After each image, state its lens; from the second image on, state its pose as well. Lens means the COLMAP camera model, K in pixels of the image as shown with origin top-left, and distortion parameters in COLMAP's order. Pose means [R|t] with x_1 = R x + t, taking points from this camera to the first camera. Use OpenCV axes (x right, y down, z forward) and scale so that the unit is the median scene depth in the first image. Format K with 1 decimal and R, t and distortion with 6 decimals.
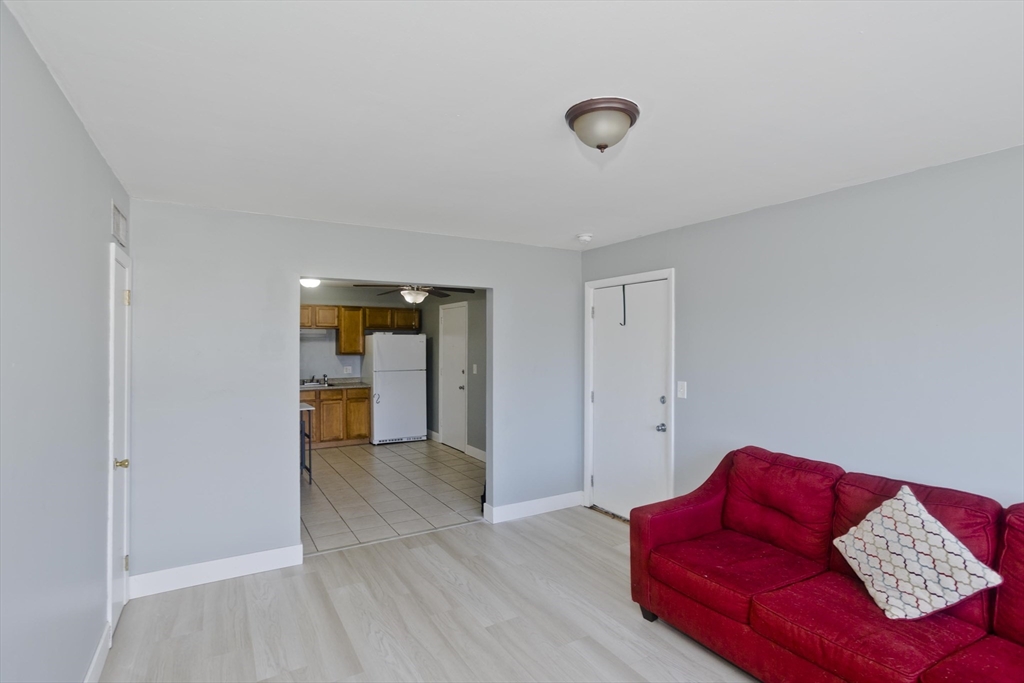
lens RADIAL K [[503.5, 0, 514.9], [0, 503.5, 336.5], [0, 0, 1]] dist [-0.060598, 0.034161]
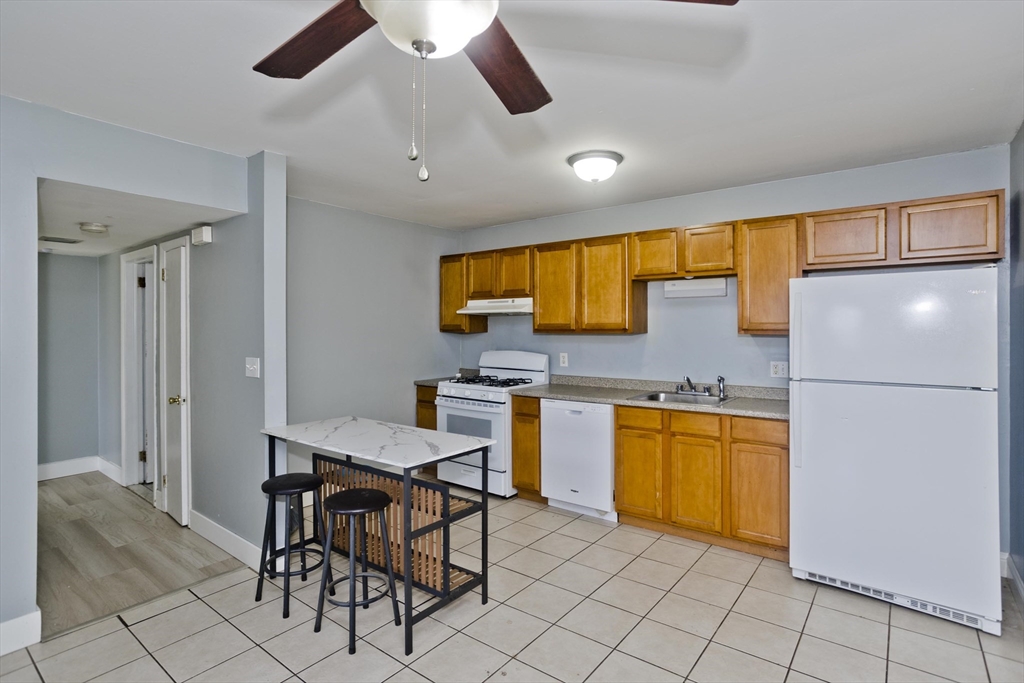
lens RADIAL K [[503.5, 0, 514.9], [0, 503.5, 336.5], [0, 0, 1]] dist [-0.060598, 0.034161]
pose [[0.357535, 0.001845, -0.933898, -0.015918], [0.015590, 0.999847, 0.007944, 0.032962], [0.933770, -0.017400, 0.357451, 0.670309]]
